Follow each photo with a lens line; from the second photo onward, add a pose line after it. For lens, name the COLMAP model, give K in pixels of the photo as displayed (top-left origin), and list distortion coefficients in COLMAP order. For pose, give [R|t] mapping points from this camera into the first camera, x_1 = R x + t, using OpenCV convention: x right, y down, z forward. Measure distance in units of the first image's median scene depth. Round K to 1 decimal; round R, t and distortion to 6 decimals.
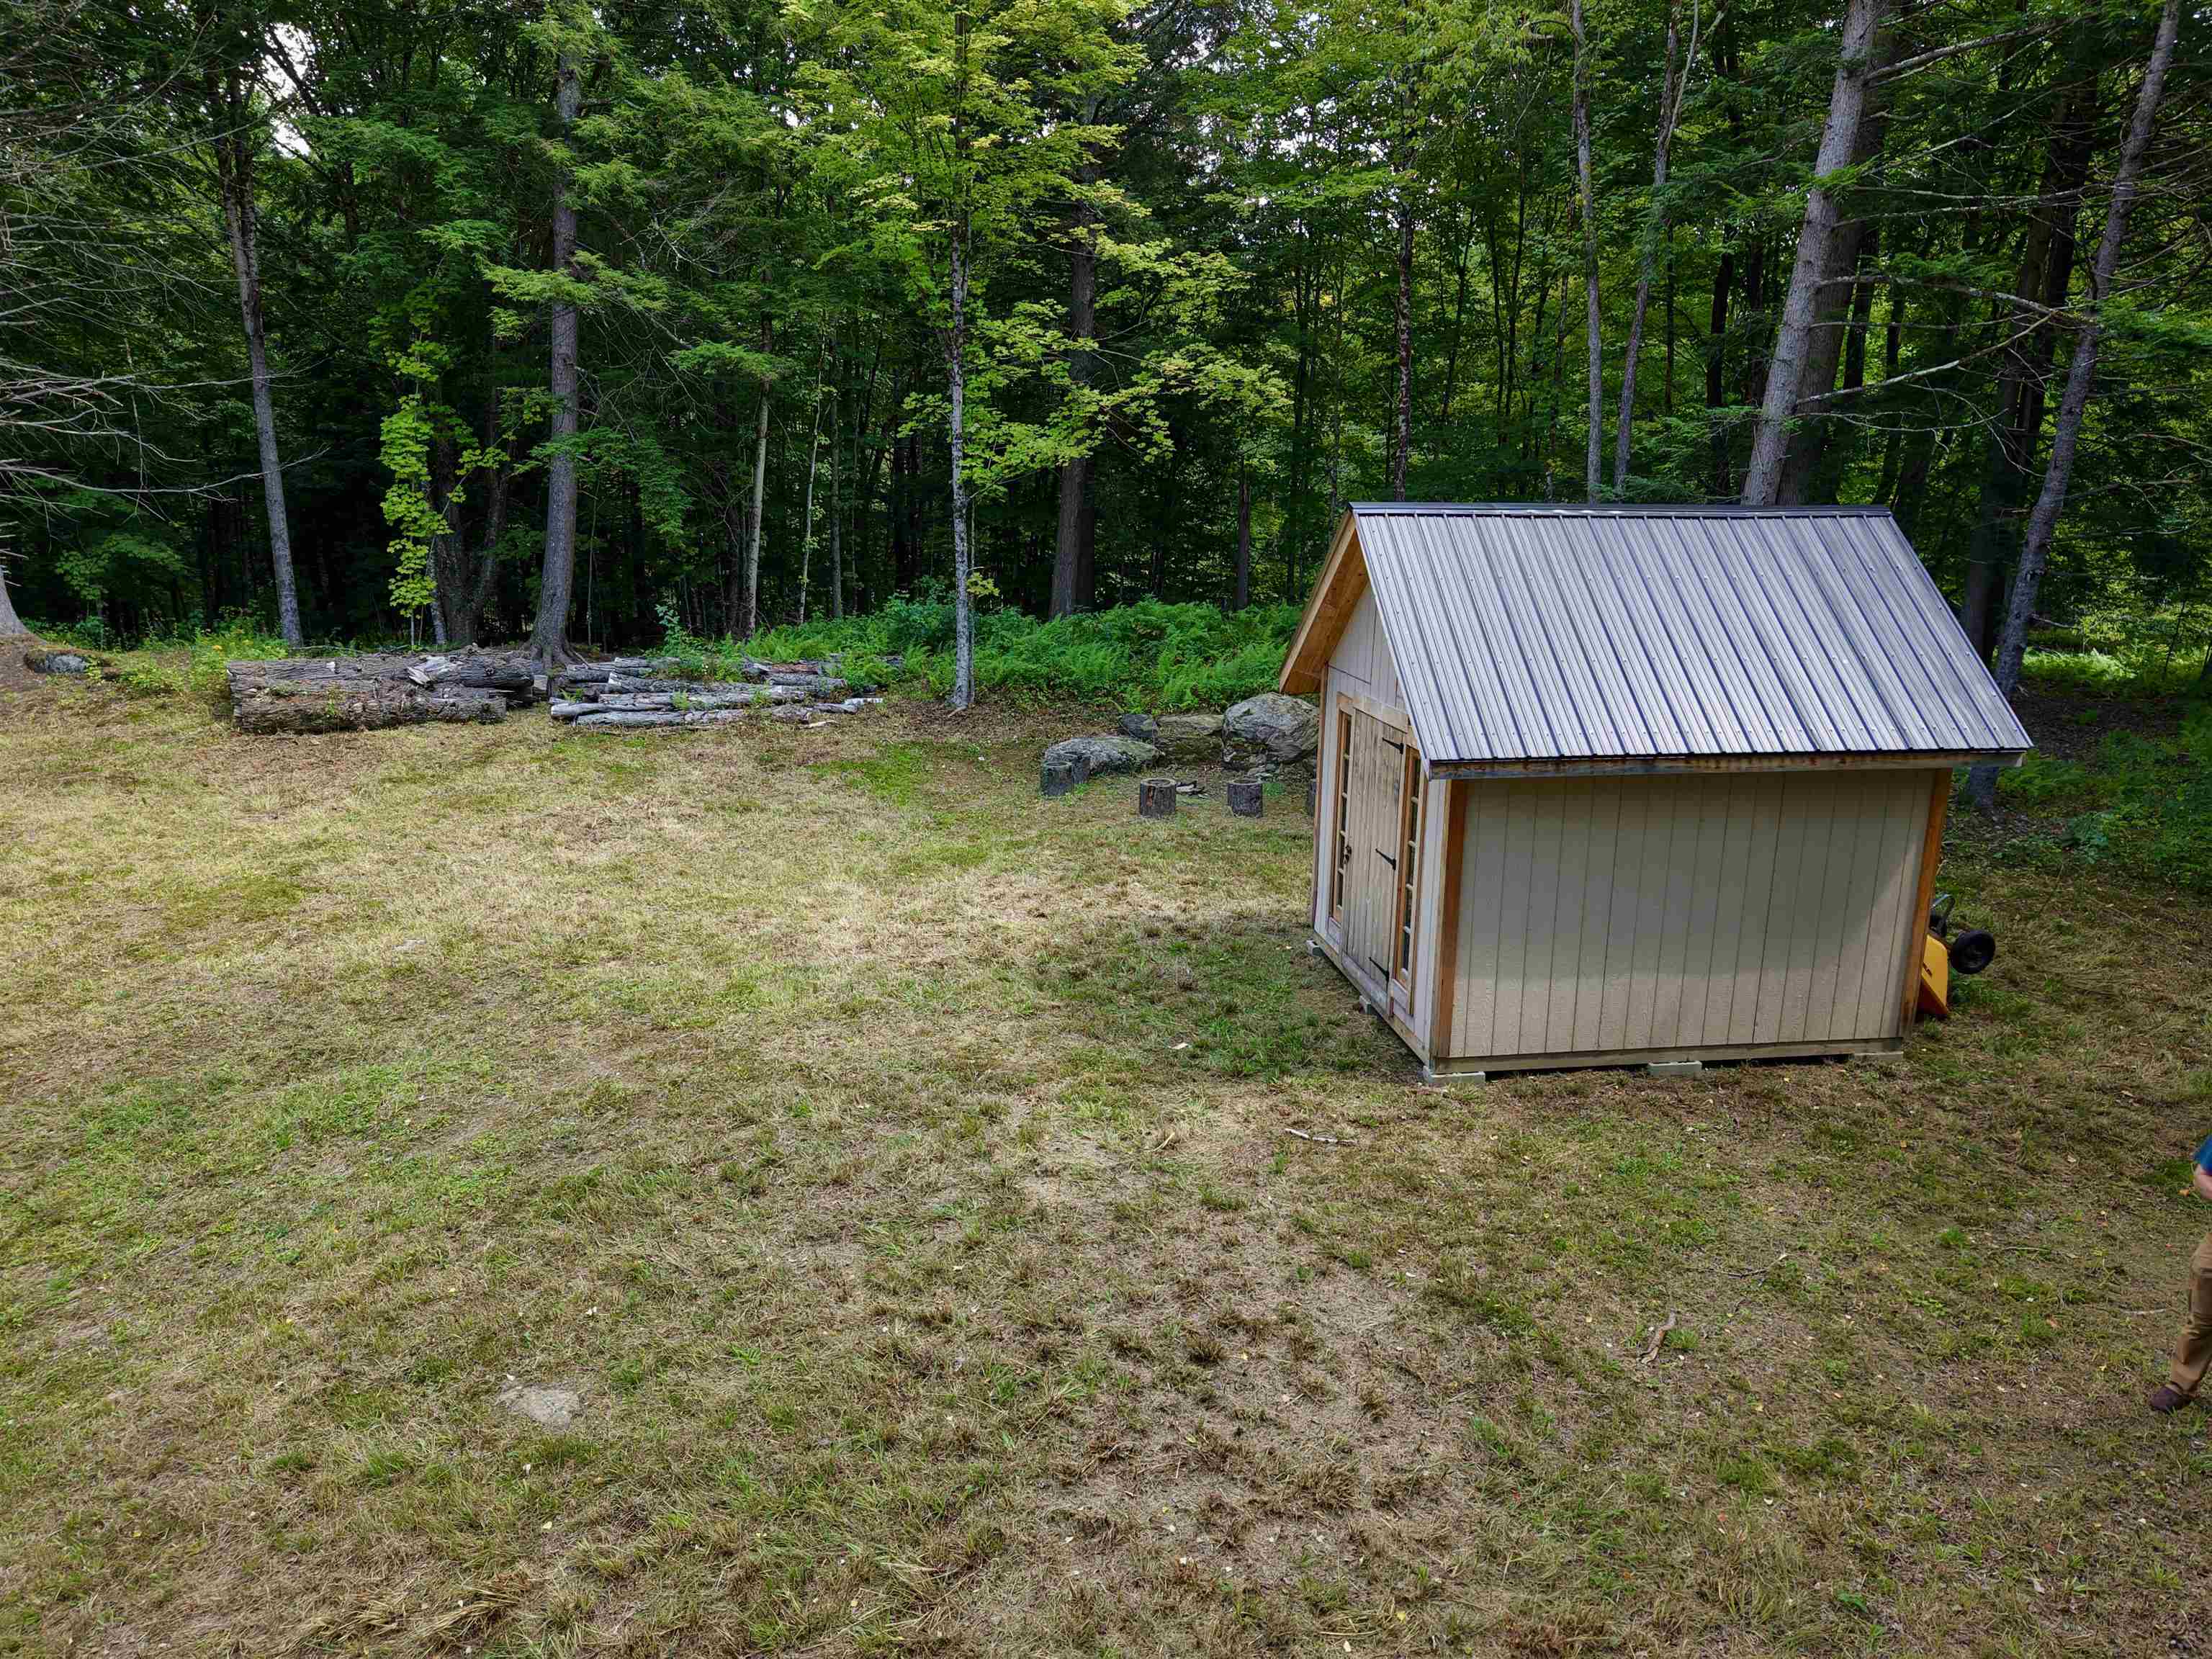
lens RADIAL K [[1476.5, 0, 1115.3], [0, 1476.5, 809.9], [0, 0, 1]] dist [0.021641, -0.020942]
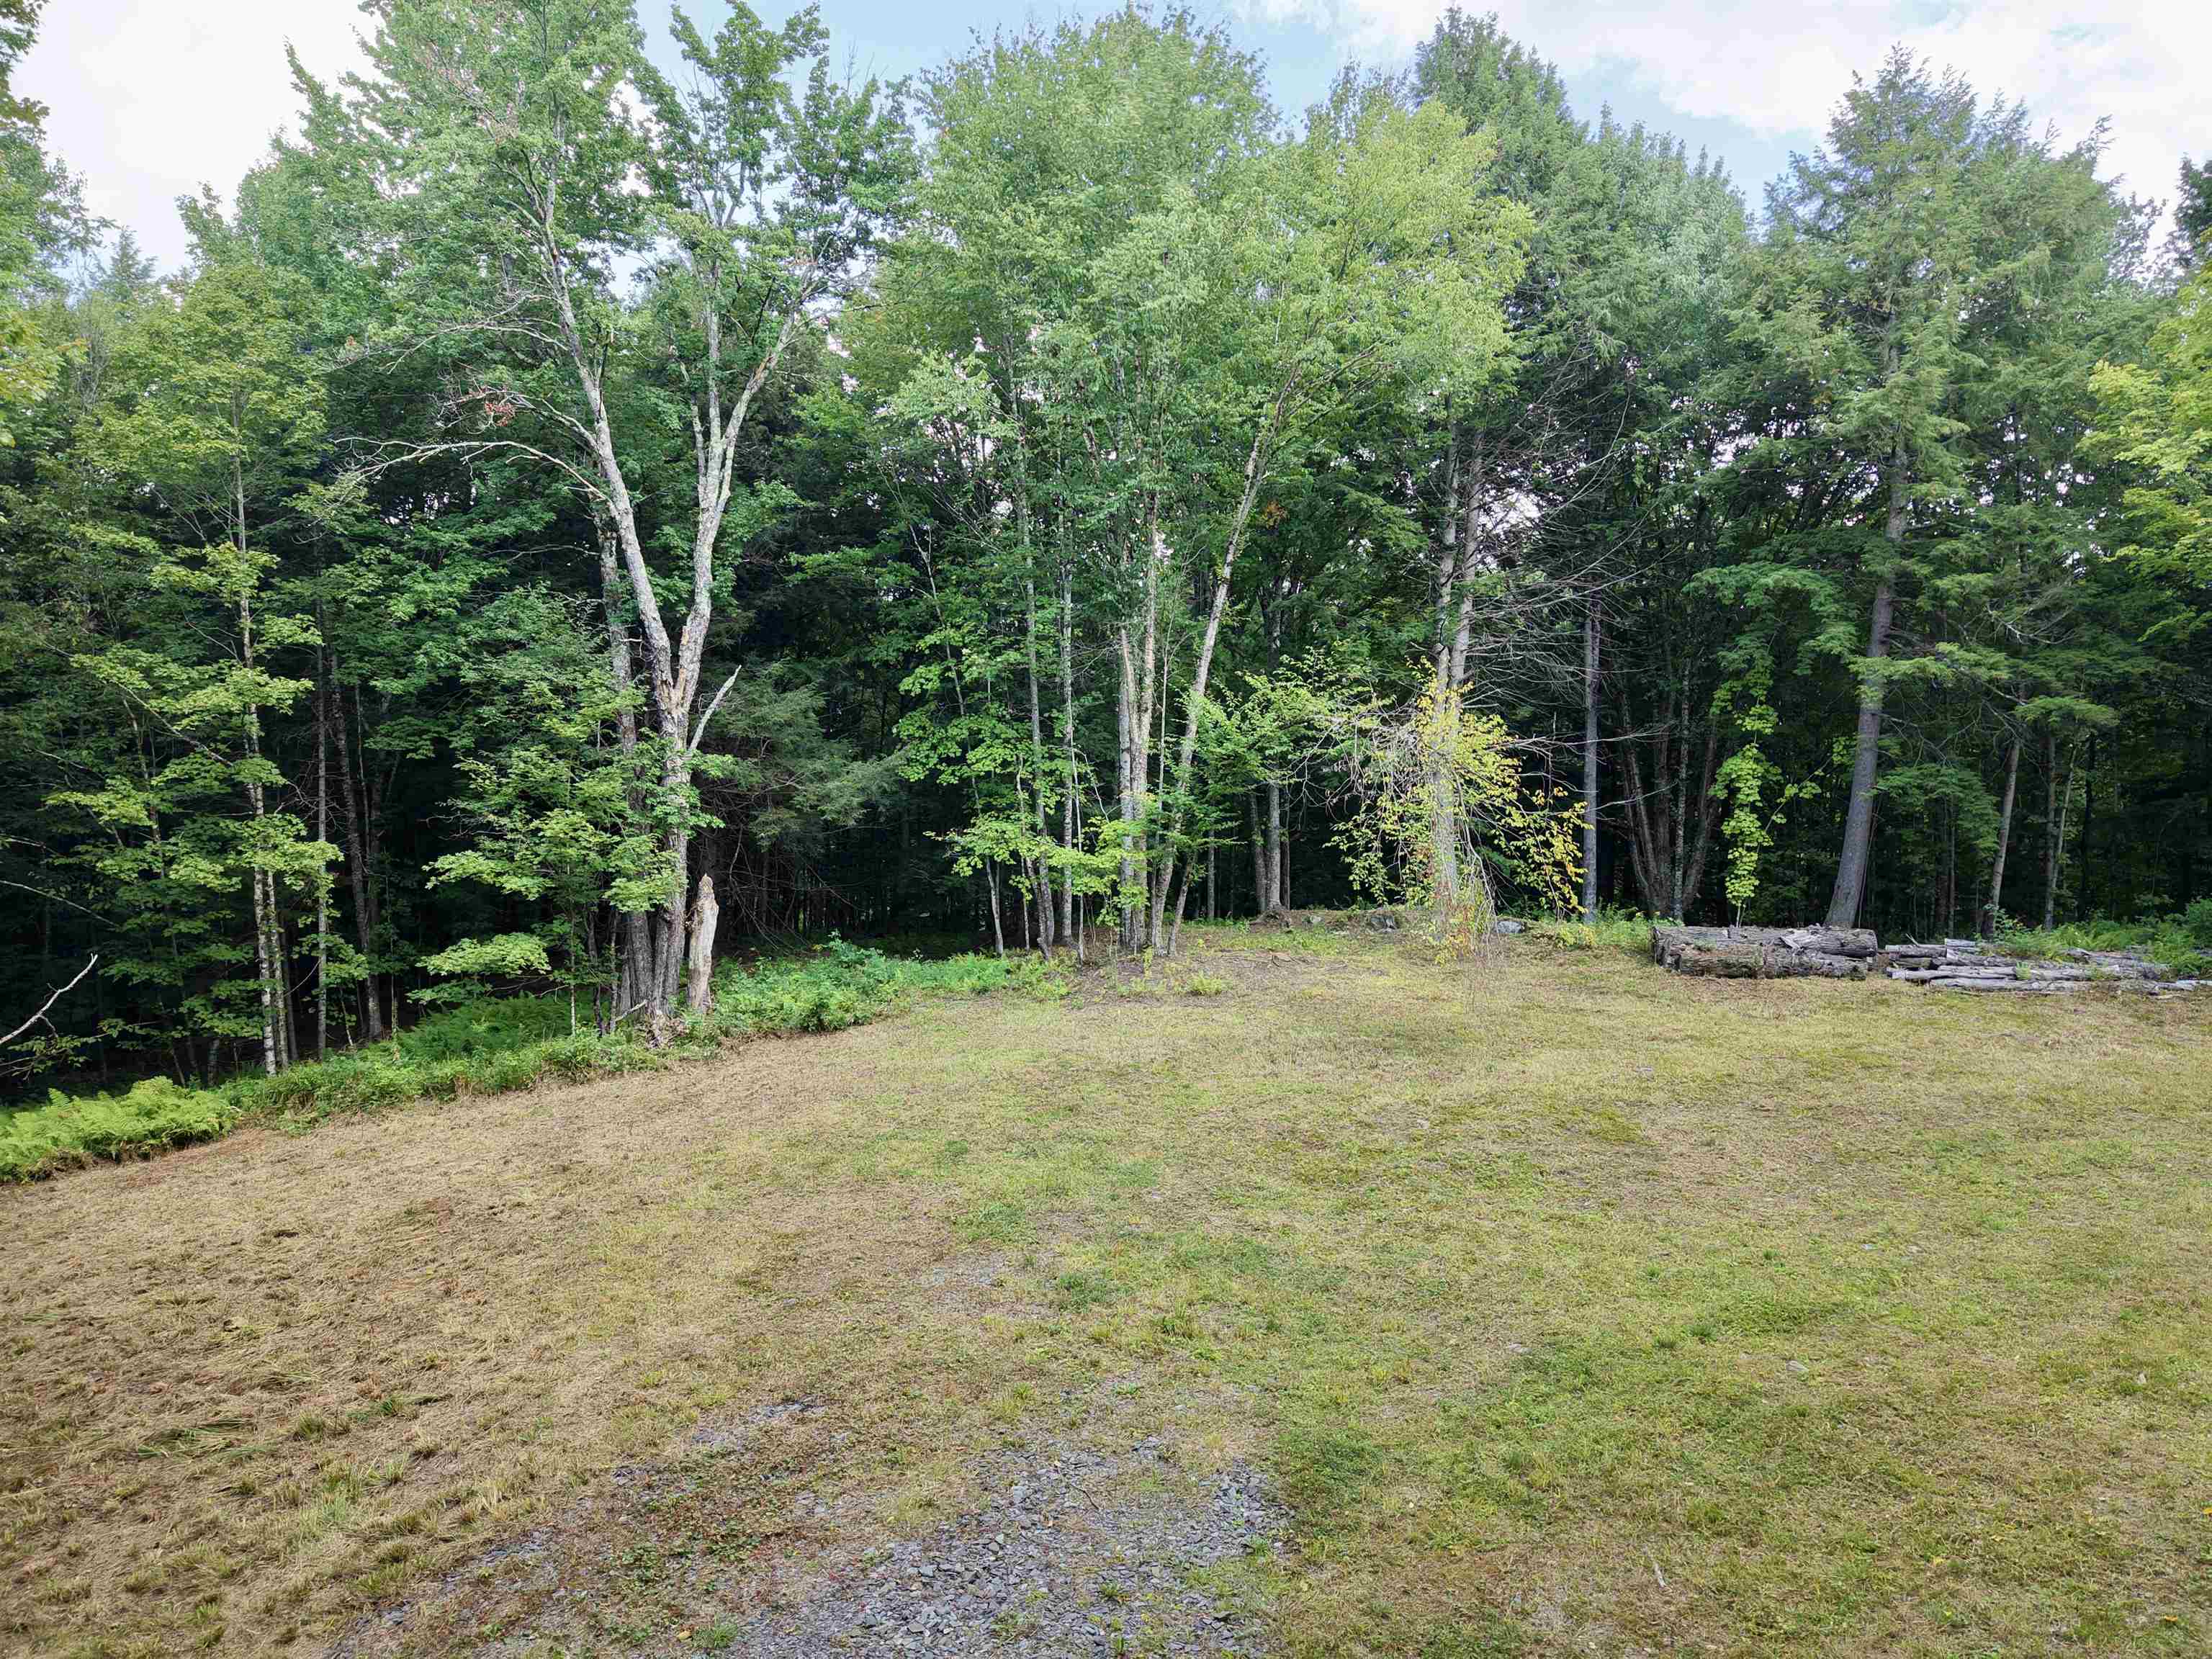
lens RADIAL K [[1476.5, 0, 1085.8], [0, 1476.5, 825.2], [0, 0, 1]] dist [0.021641, -0.020942]
pose [[0.830423, 0.002476, -0.557128, -0.253541], [-0.127253, 0.974399, -0.185346, 0.138036], [0.542406, 0.224811, 0.809479, -0.470829]]
